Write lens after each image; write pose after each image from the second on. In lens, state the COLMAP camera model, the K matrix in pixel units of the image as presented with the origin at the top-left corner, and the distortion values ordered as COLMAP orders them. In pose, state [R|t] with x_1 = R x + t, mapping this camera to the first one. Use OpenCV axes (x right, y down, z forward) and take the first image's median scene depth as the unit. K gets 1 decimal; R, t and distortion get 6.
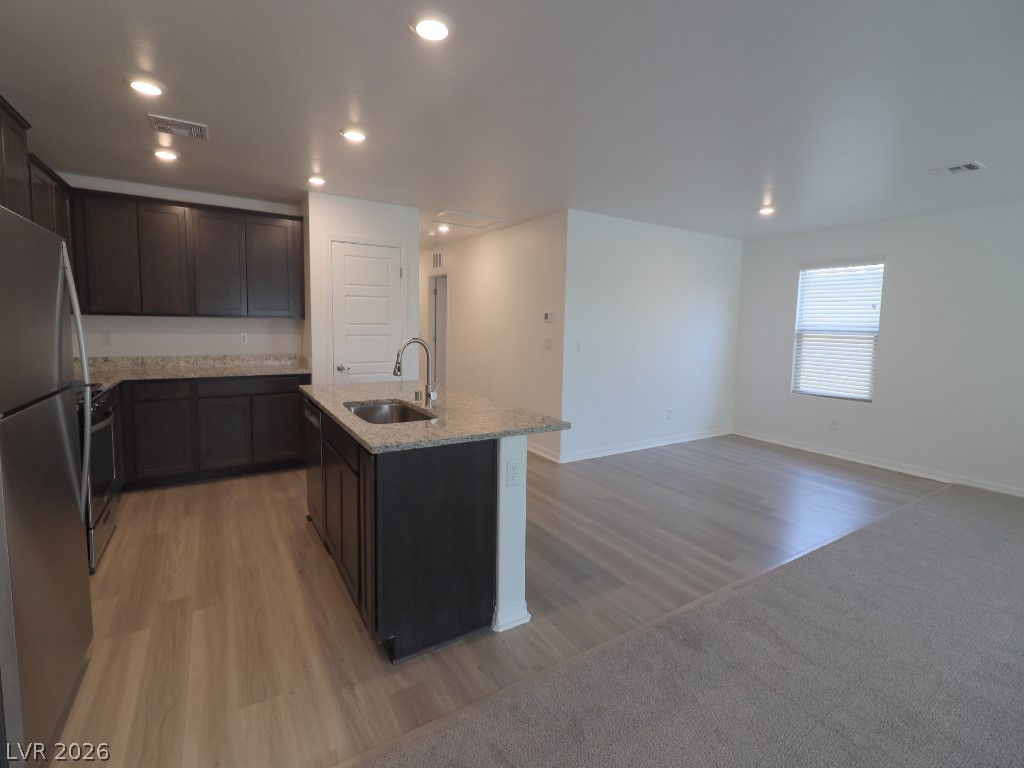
lens RADIAL K [[466.1, 0, 503.1], [0, 466.1, 369.4], [0, 0, 1]] dist [0.001532, -0.001605]
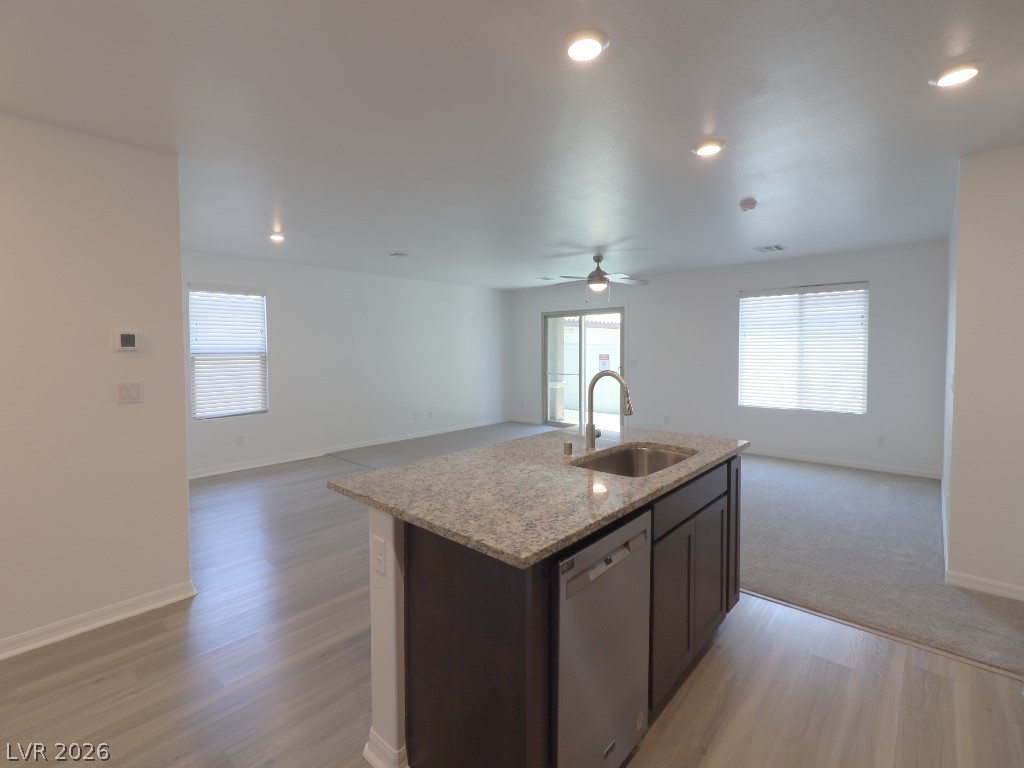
lens RADIAL K [[466.1, 0, 502.8], [0, 466.1, 363.7], [0, 0, 1]] dist [0.001532, -0.001605]
pose [[-0.270069, -0.050559, 0.961513, -0.591343], [0.099386, 0.991822, 0.080068, -0.102188], [-0.957698, 0.117185, -0.262836, 0.858072]]
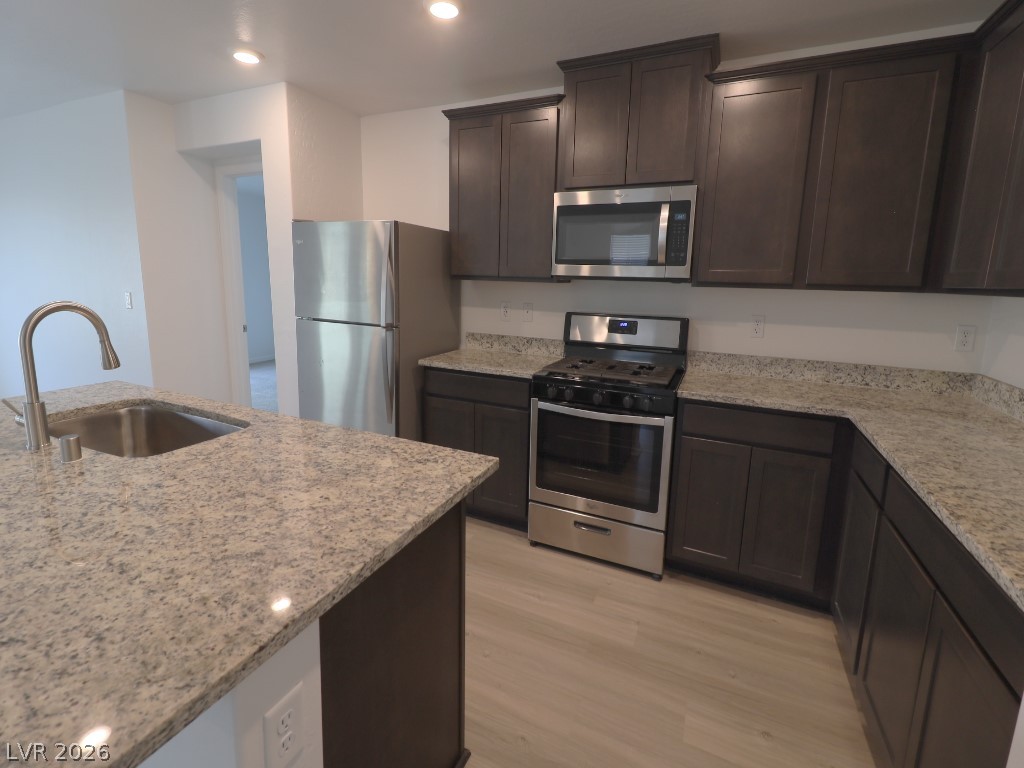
lens RADIAL K [[466.1, 0, 500.7], [0, 466.1, 356.8], [0, 0, 1]] dist [0.001532, -0.001605]
pose [[-0.834988, 0.050722, -0.547926, -0.186795], [-0.098277, 0.965987, 0.239187, -0.106942], [0.541422, 0.253566, -0.801603, 1.016122]]
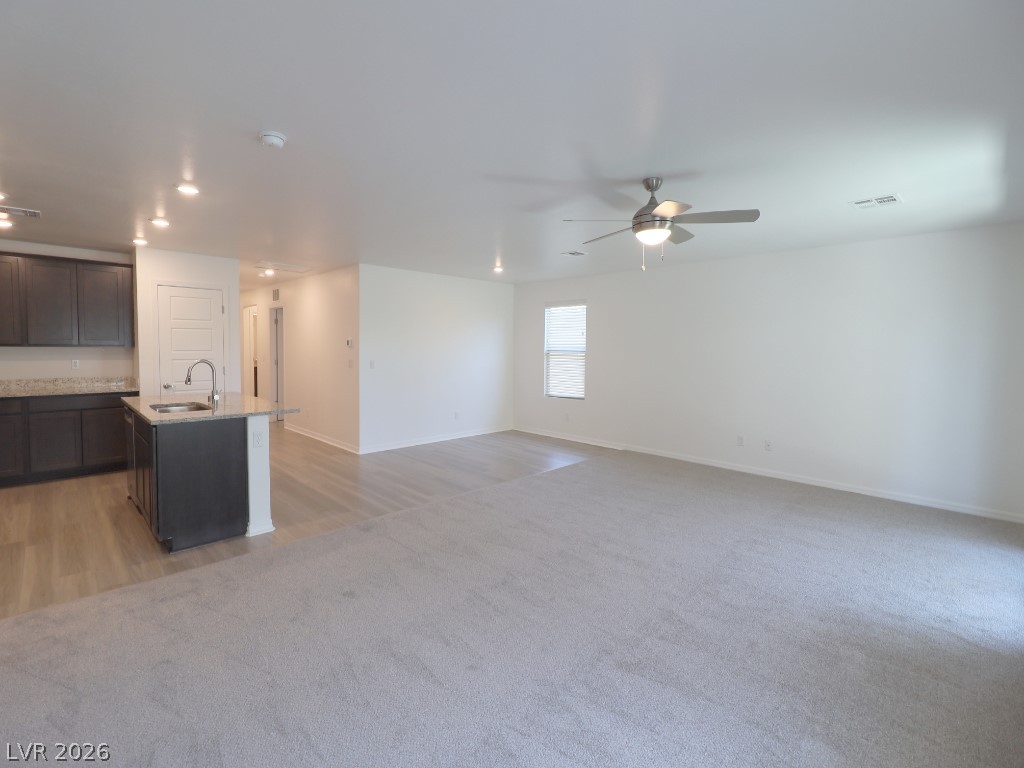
lens RADIAL K [[466.1, 0, 504.6], [0, 466.1, 370.3], [0, 0, 1]] dist [0.001532, -0.001605]
pose [[0.975242, -0.022382, 0.220007, 0.269148], [0.033132, 0.998424, -0.045293, 0.042898], [-0.218646, 0.051461, 0.974446, -0.428155]]
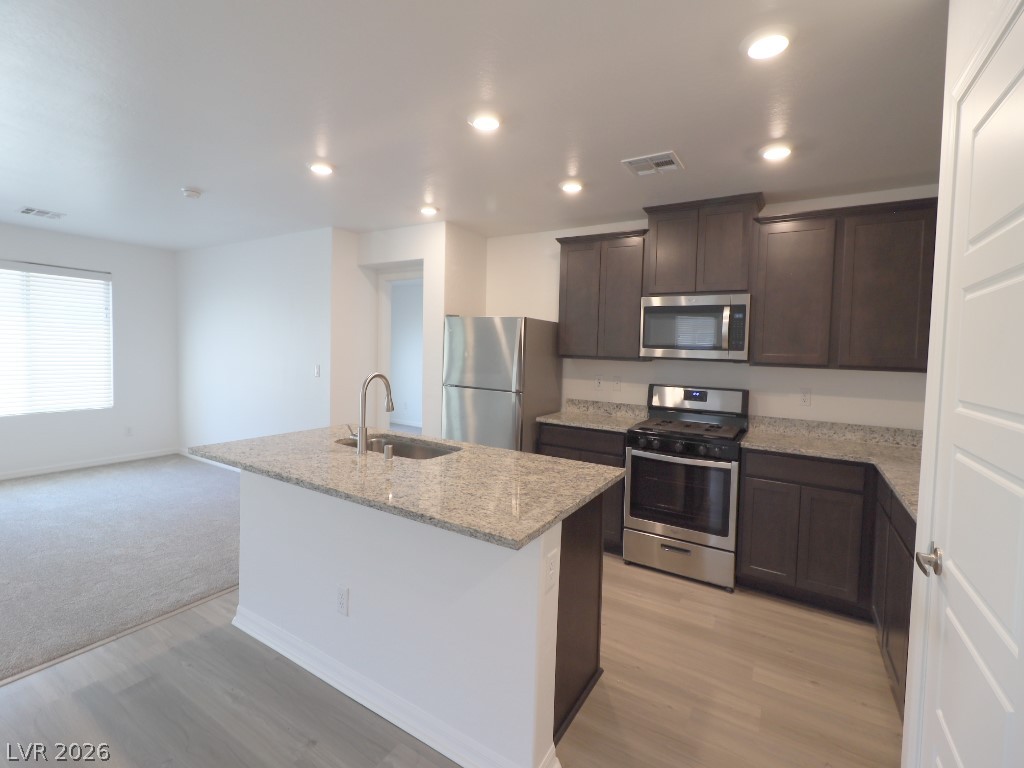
lens RADIAL K [[466.1, 0, 499.5], [0, 466.1, 369.7], [0, 0, 1]] dist [0.001532, -0.001605]
pose [[-0.896612, -0.029113, -0.441858, -0.001215], [-0.094737, 0.987344, 0.127185, -0.127926], [0.432563, 0.155896, -0.888023, 1.160287]]
